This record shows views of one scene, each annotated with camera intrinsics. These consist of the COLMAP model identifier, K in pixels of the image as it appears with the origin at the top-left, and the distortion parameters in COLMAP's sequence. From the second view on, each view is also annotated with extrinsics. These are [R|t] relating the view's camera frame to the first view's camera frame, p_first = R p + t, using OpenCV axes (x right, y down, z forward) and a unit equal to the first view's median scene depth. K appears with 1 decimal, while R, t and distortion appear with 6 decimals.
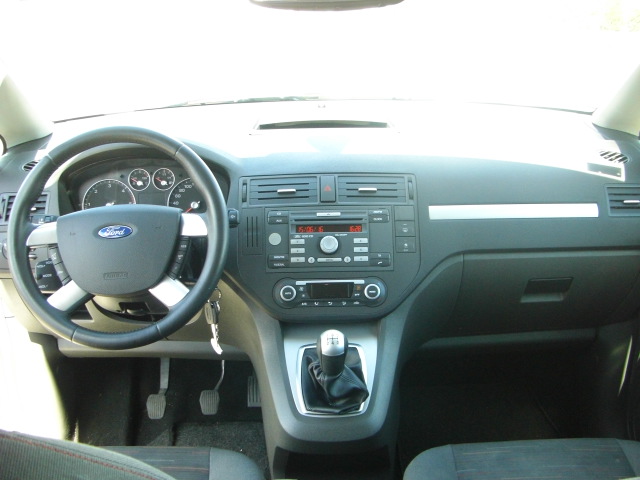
lens RADIAL K [[706.5, 0, 317.8], [0, 706.5, 238.8], [0, 0, 1]] dist [-0.155563, 0.000000]
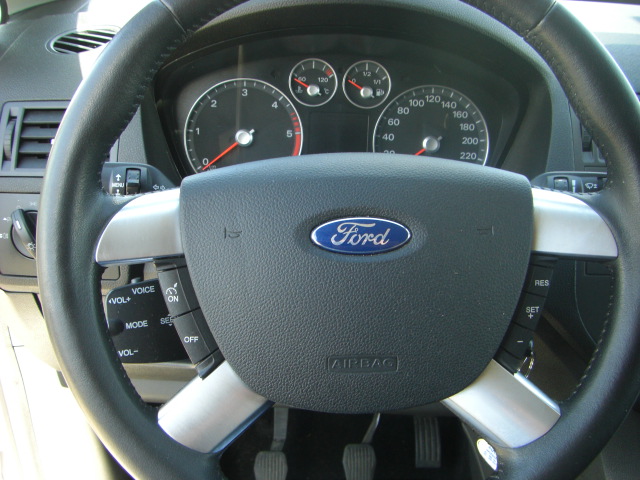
lens RADIAL K [[706.5, 0, 319.1], [0, 706.5, 238.5], [0, 0, 1]] dist [-0.155563, 0.000000]
pose [[0.998762, 0.040025, 0.029526, -0.284228], [-0.043599, 0.990228, 0.132467, -0.048219], [-0.023935, -0.133590, 0.990748, 0.575564]]
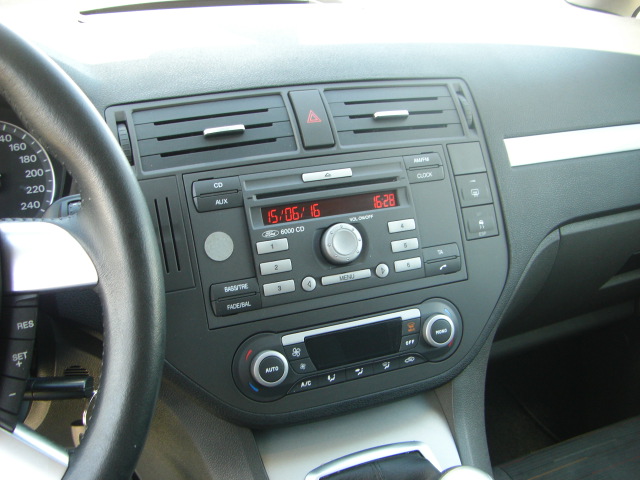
lens RADIAL K [[706.5, 0, 320.7], [0, 706.5, 244.9], [0, 0, 1]] dist [-0.155563, 0.000000]
pose [[0.925725, -0.133190, 0.353969, -0.152144], [0.096334, 0.988106, 0.119862, -0.044849], [-0.365723, -0.076860, 0.927545, 0.582935]]
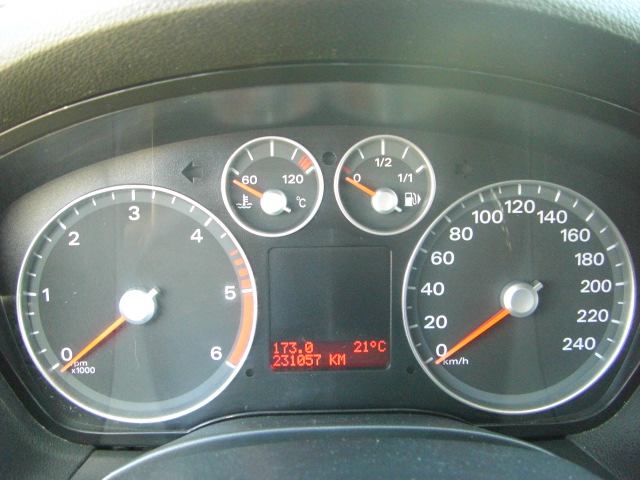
lens RADIAL K [[706.5, 0, 320.2], [0, 706.5, 246.6], [0, 0, 1]] dist [-0.155563, 0.000000]
pose [[0.999590, -0.006652, 0.027846, -0.268650], [0.004586, 0.997276, 0.073611, -0.089449], [-0.028260, -0.073454, 0.996898, 0.845457]]
